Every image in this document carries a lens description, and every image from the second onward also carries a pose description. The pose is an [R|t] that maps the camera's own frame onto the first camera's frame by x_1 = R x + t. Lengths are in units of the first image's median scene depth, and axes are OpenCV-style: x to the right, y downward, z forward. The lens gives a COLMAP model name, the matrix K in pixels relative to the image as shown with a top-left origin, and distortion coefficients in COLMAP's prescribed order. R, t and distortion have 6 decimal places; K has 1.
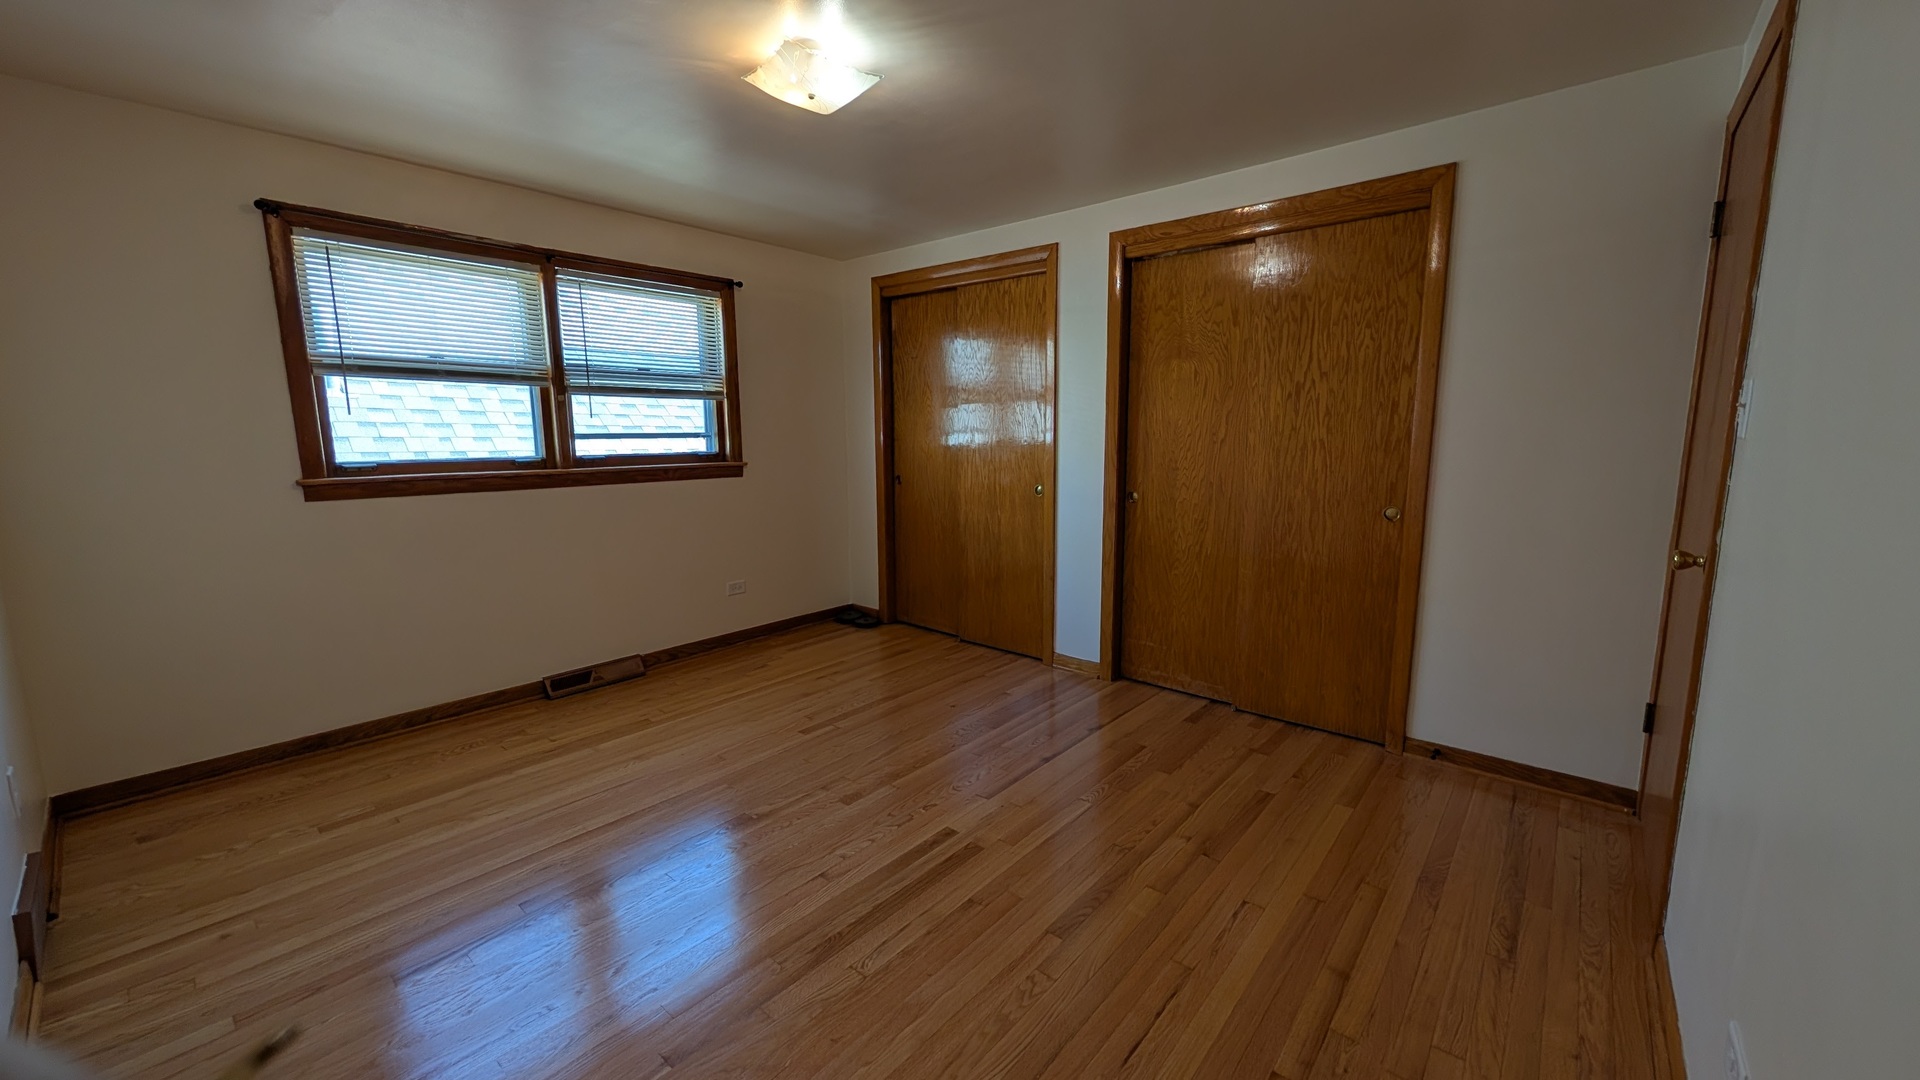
lens RADIAL K [[721.0, 0, 960.0], [0, 721.0, 540.0], [0, 0, 1]] dist [0.001948, 0.000346]
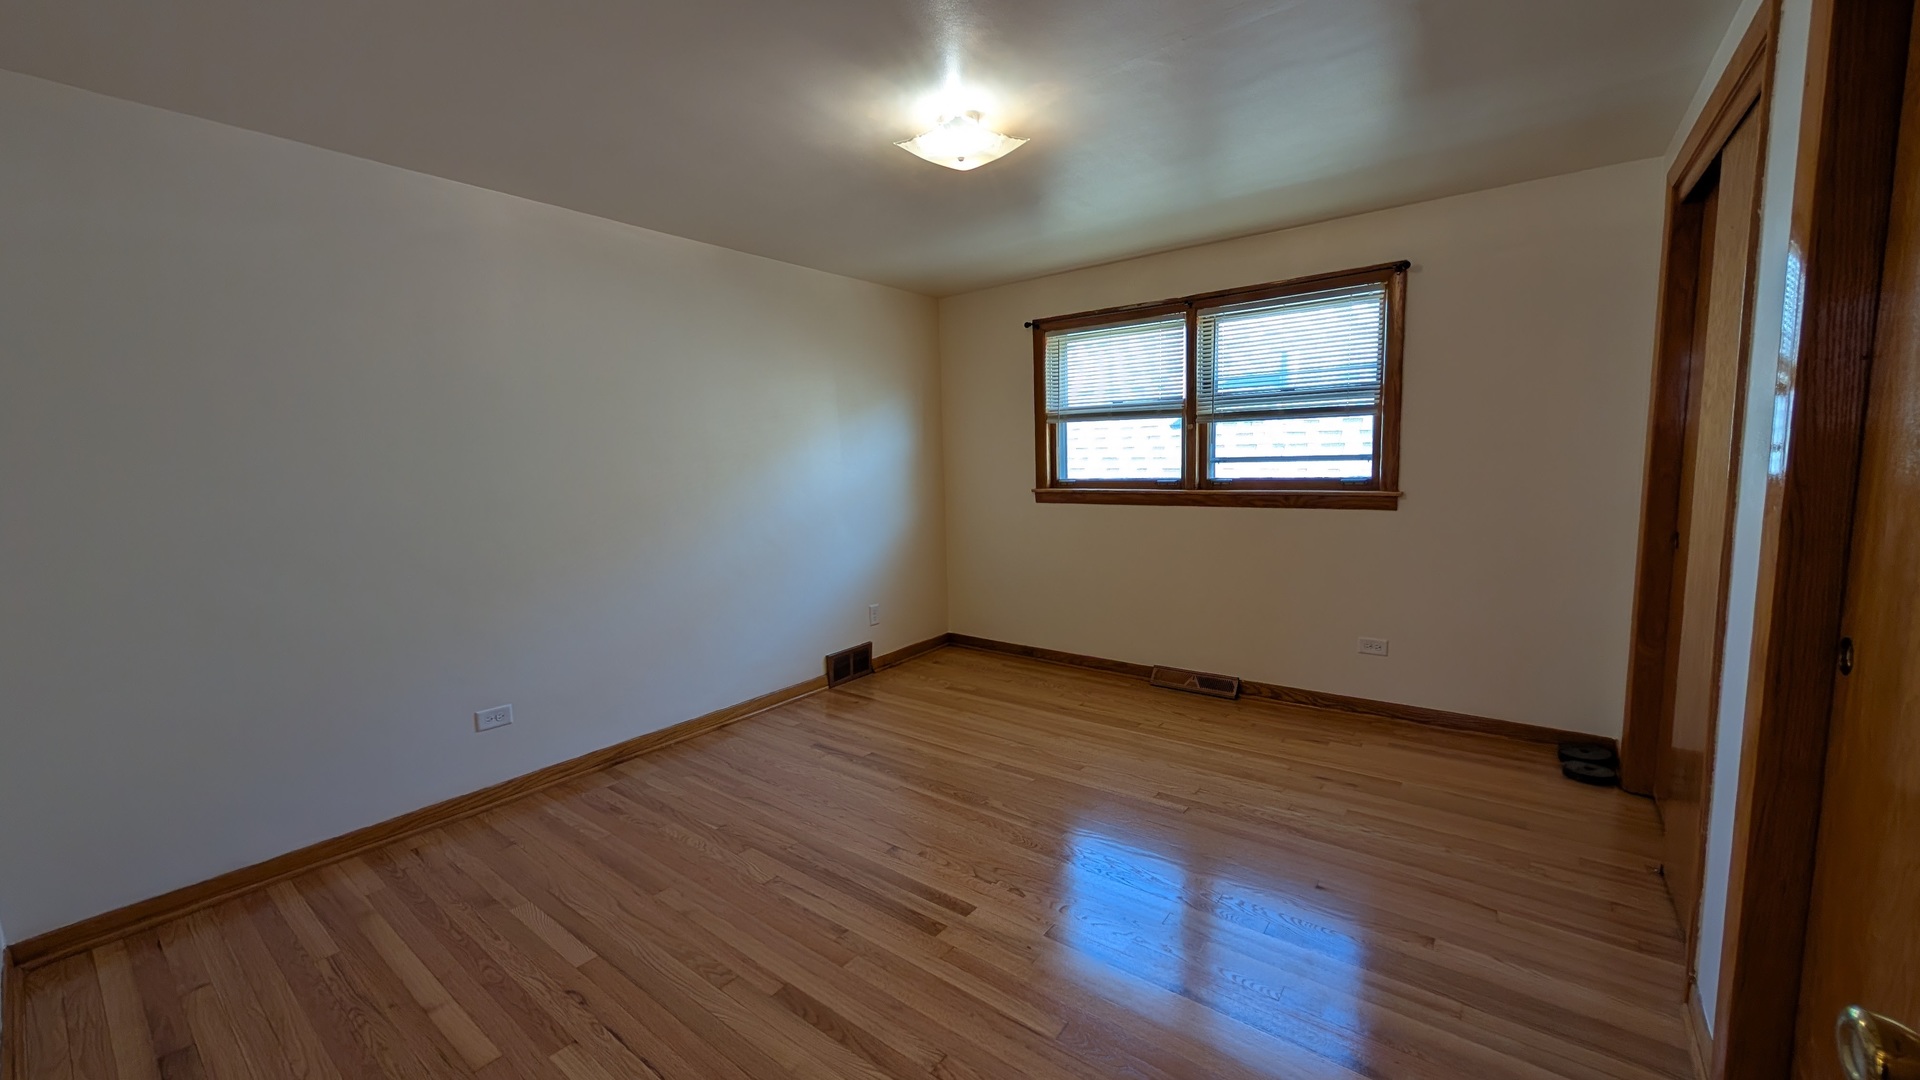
lens RADIAL K [[721.0, 0, 960.0], [0, 721.0, 540.0], [0, 0, 1]] dist [0.001948, 0.000346]
pose [[0.058757, 0.116980, -0.991395, 0.540078], [-0.125396, 0.986109, 0.108925, -0.097830], [0.990365, 0.117917, 0.072610, 0.569589]]
